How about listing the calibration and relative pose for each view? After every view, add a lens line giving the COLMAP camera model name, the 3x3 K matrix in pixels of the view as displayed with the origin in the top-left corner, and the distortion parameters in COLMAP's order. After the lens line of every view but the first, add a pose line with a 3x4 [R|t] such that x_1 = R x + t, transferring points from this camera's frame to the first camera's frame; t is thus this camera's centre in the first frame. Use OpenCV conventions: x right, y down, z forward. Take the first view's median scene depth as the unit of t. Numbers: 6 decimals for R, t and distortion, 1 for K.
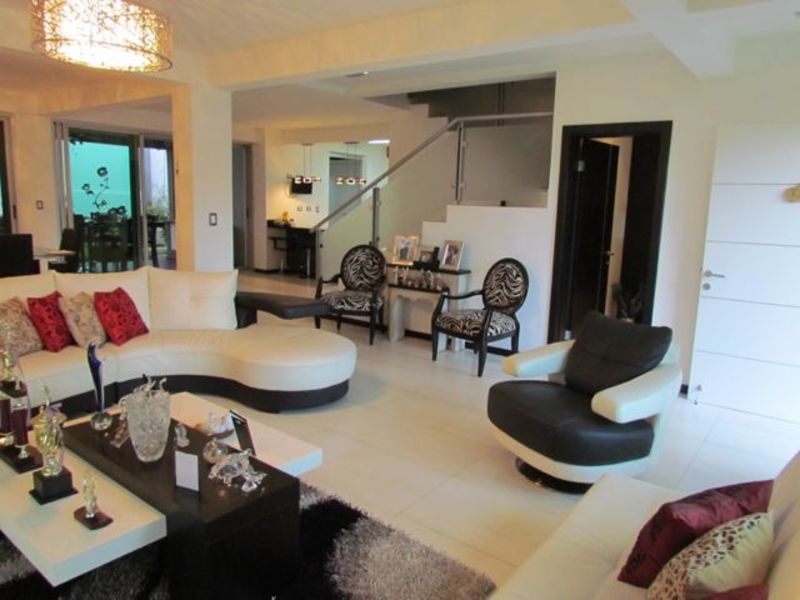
lens RADIAL K [[572.7, 0, 403.2], [0, 572.7, 297.1], [0, 0, 1]] dist [-0.025880, 0.001518]
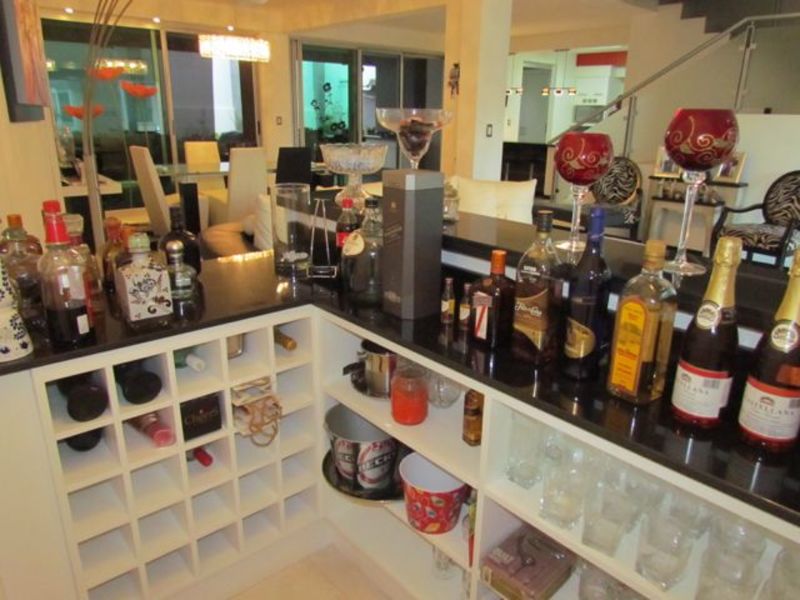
lens RADIAL K [[572.7, 0, 398.6], [0, 572.7, 300.3], [0, 0, 1]] dist [-0.025880, 0.001518]
pose [[0.980084, 0.043068, -0.193858, -0.256996], [-0.014525, 0.989132, 0.146314, 0.016662], [0.198053, -0.140584, 0.970057, -0.070186]]
